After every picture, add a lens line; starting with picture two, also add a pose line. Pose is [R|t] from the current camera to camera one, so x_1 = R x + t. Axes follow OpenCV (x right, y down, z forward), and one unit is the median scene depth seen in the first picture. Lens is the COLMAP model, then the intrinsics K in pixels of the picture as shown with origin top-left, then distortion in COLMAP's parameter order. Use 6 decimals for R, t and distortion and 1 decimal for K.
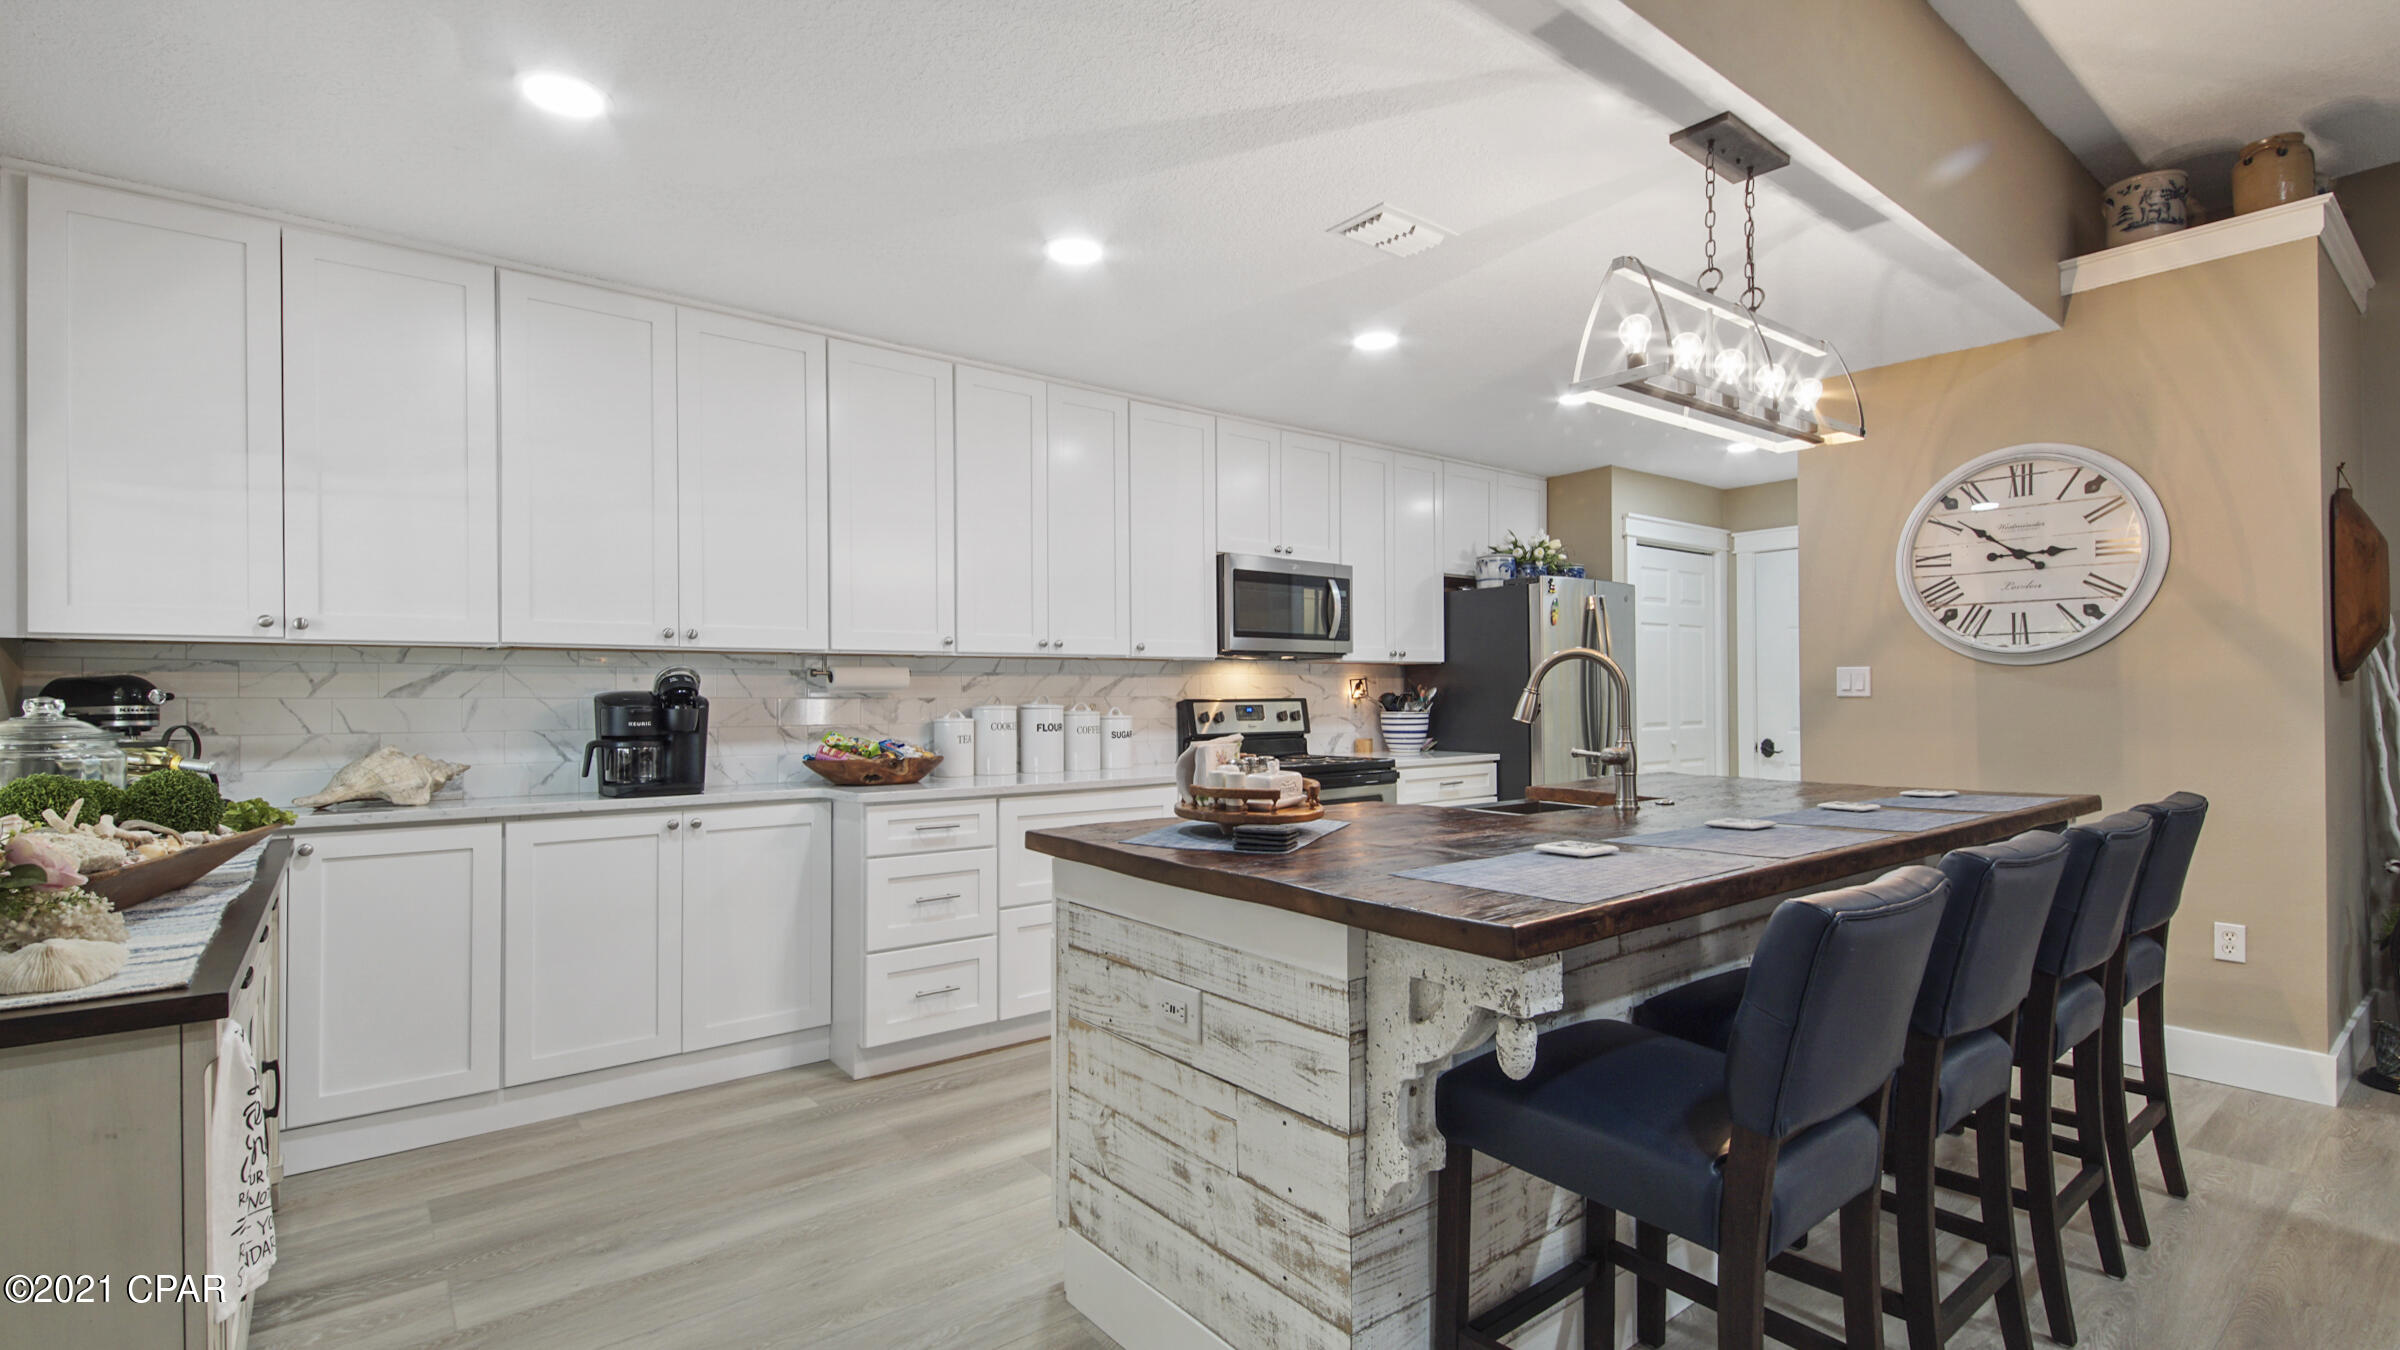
lens RADIAL K [[1063.9, 0, 1189.7], [0, 1063.9, 682.0], [0, 0, 1]] dist [0.028938, -0.018204]
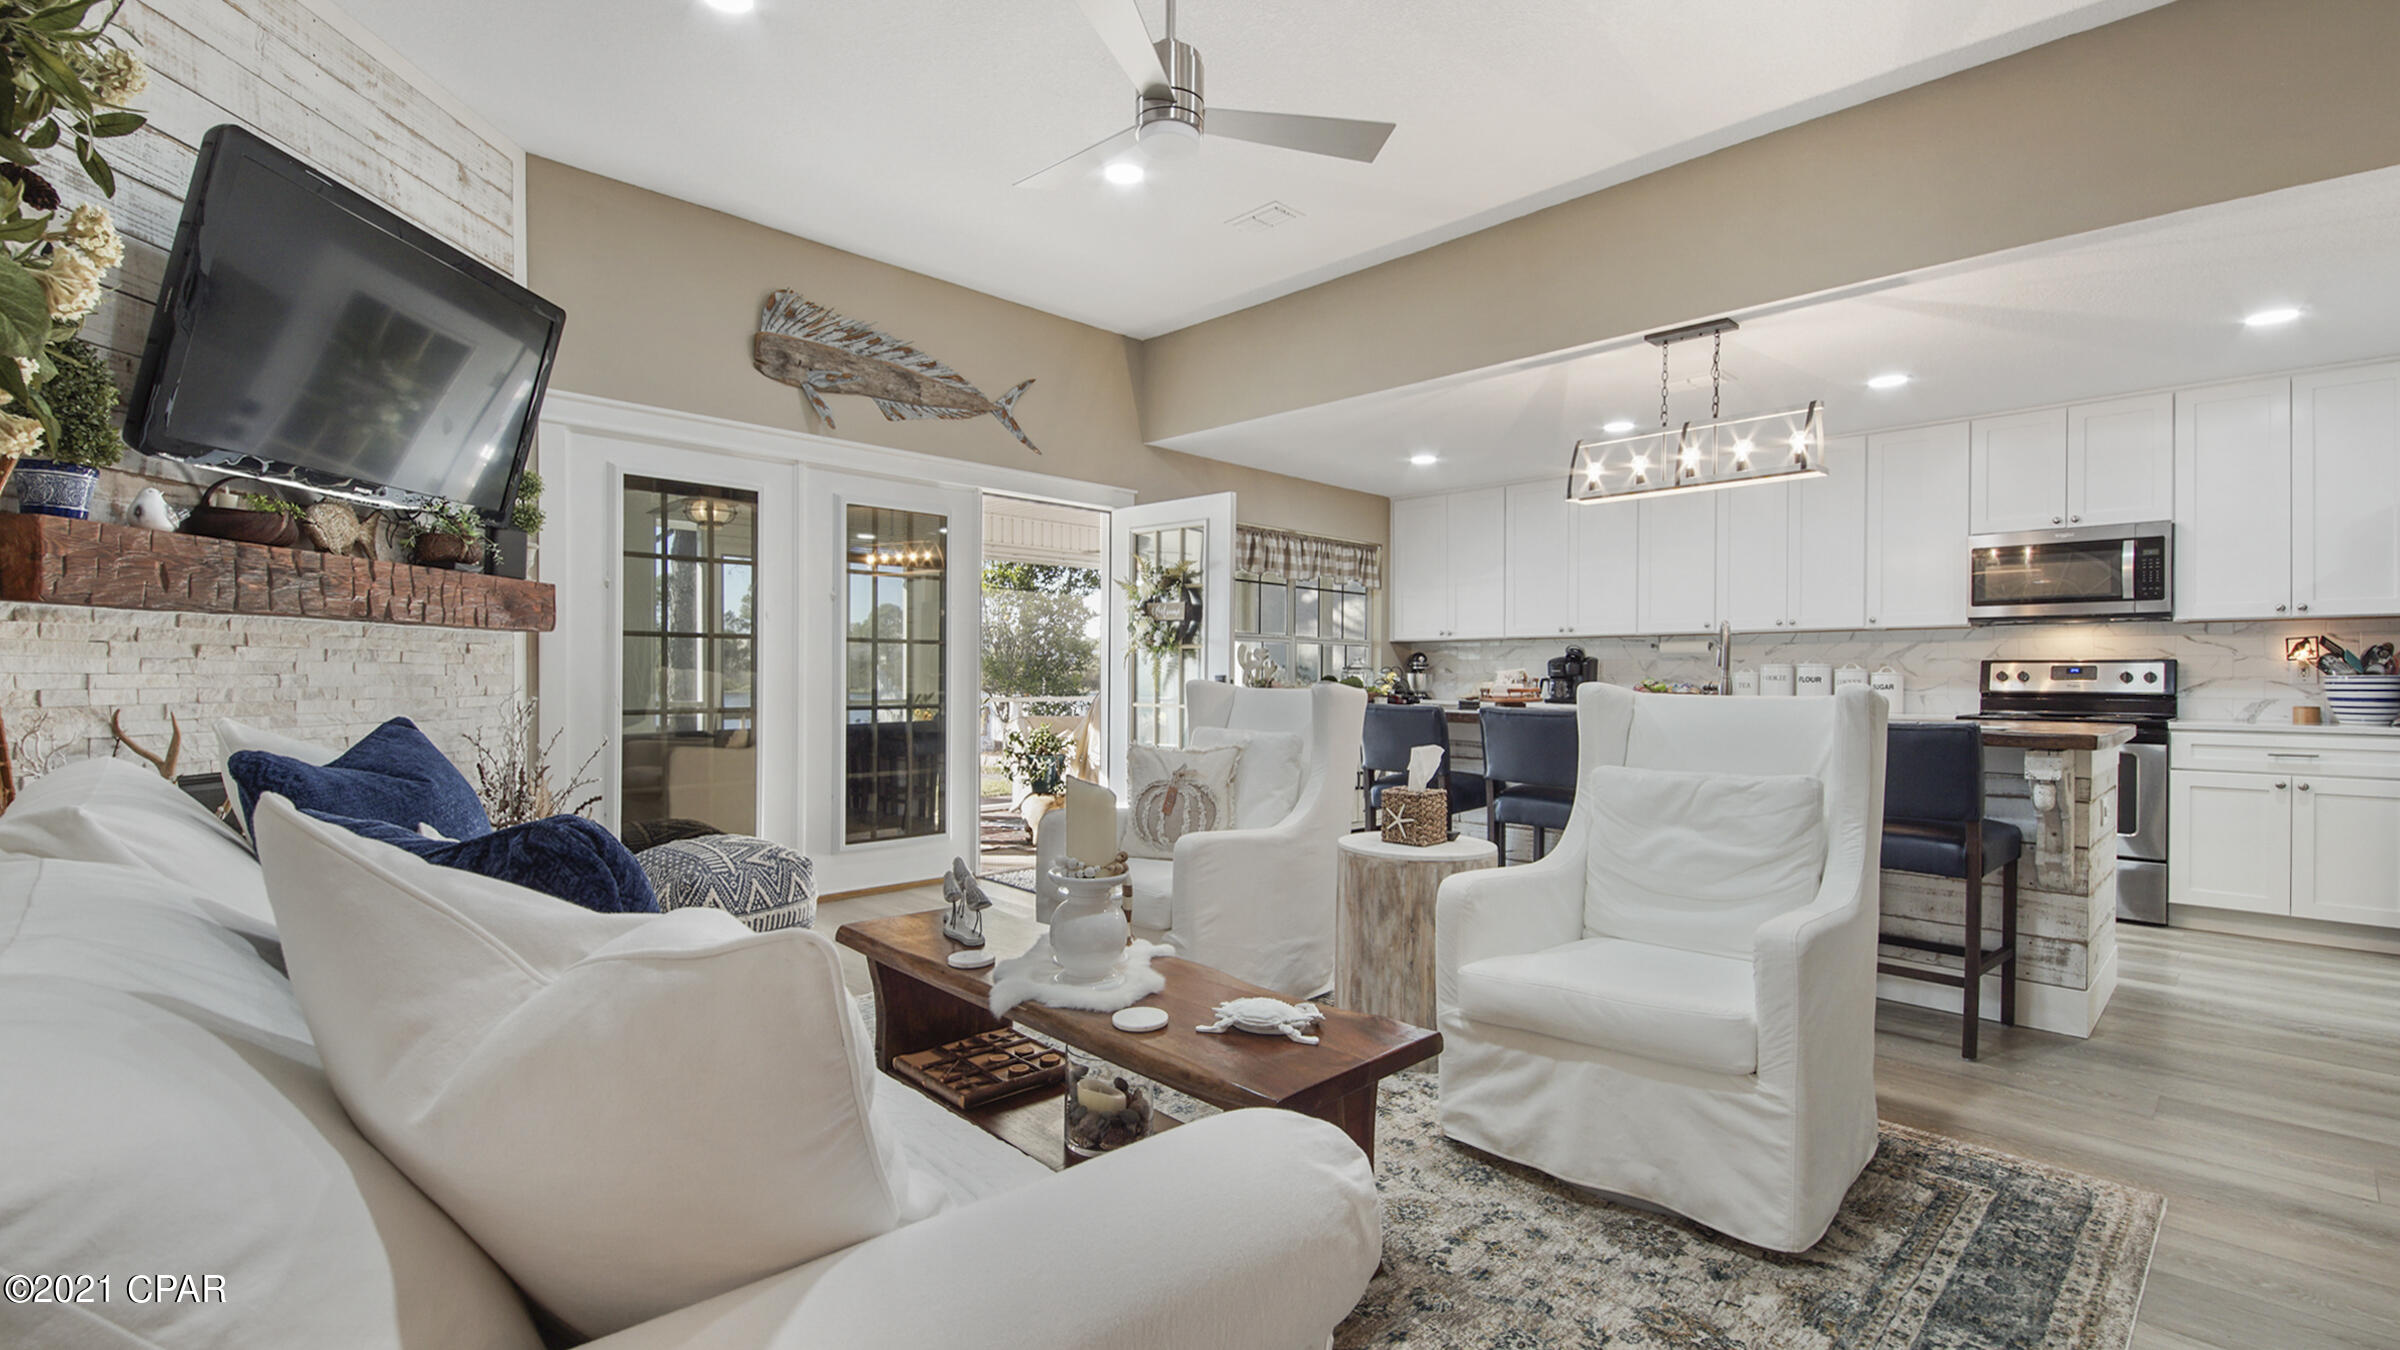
lens RADIAL K [[1063.9, 0, 1189.7], [0, 1063.9, 682.0], [0, 0, 1]] dist [0.028938, -0.018204]
pose [[0.108035, 0.008315, -0.994112, 1.261866], [0.001612, 0.999962, 0.008539, 0.033390], [0.994146, -0.002525, 0.108017, -0.002381]]
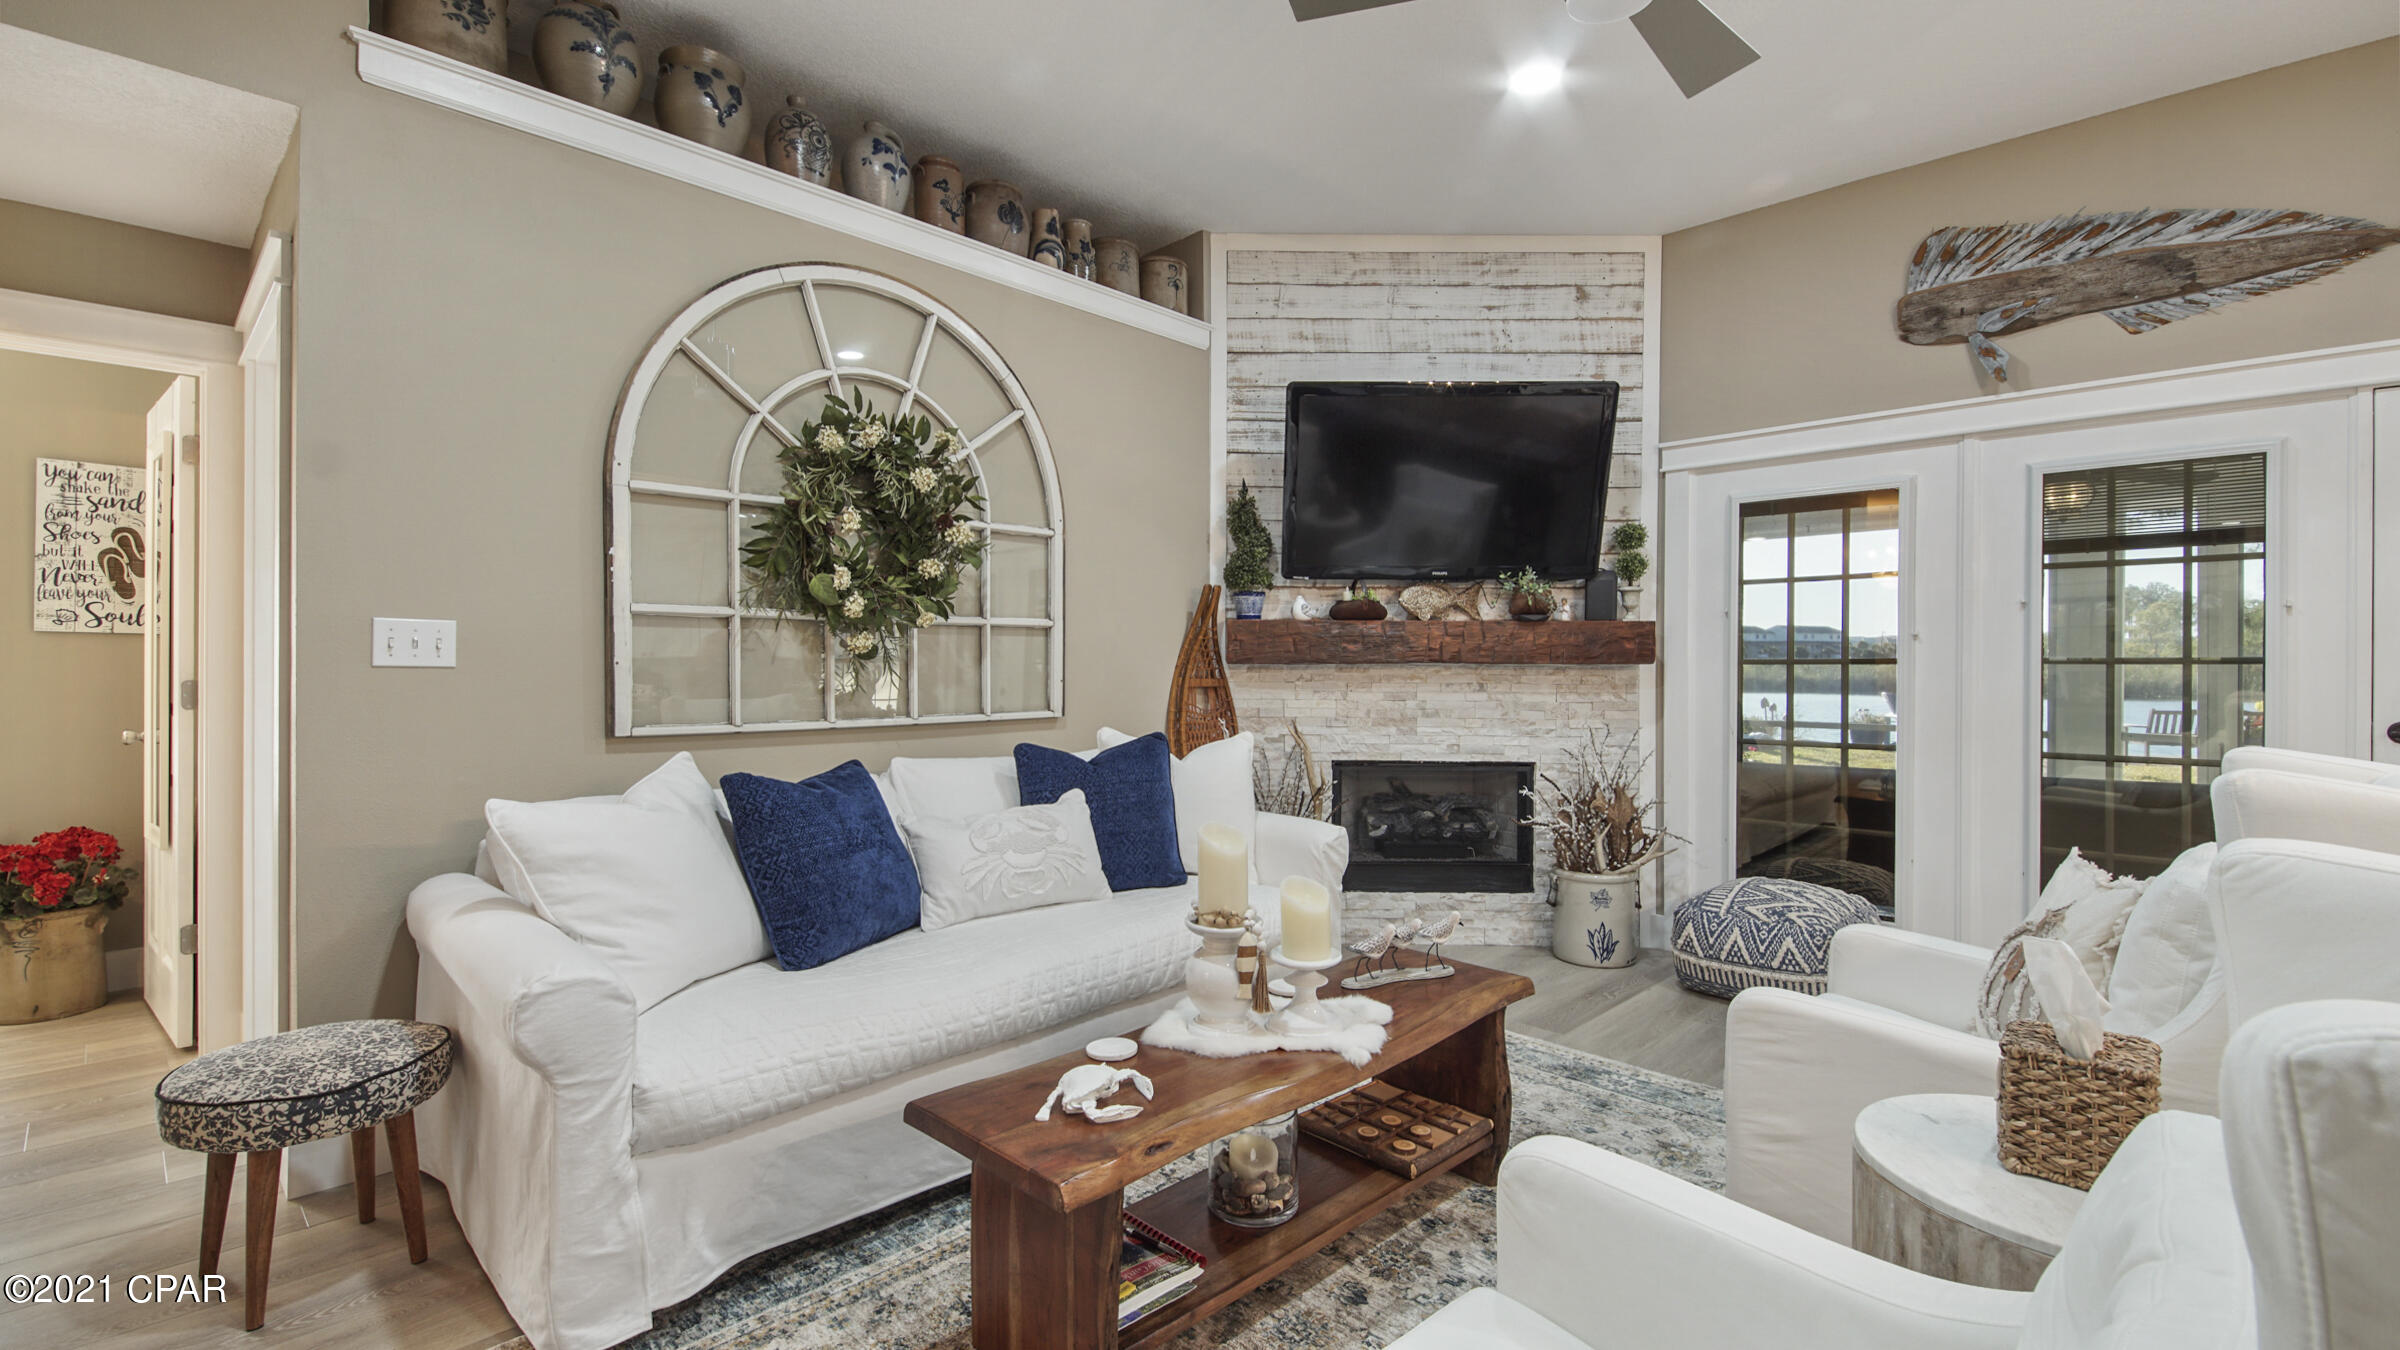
lens RADIAL K [[1063.9, 0, 1189.7], [0, 1063.9, 682.0], [0, 0, 1]] dist [0.028938, -0.018204]
pose [[-0.993281, 0.000751, -0.115727, 0.807533], [-0.000527, 0.999939, 0.011008, 0.001226], [0.115729, 0.010995, -0.993220, 0.551530]]
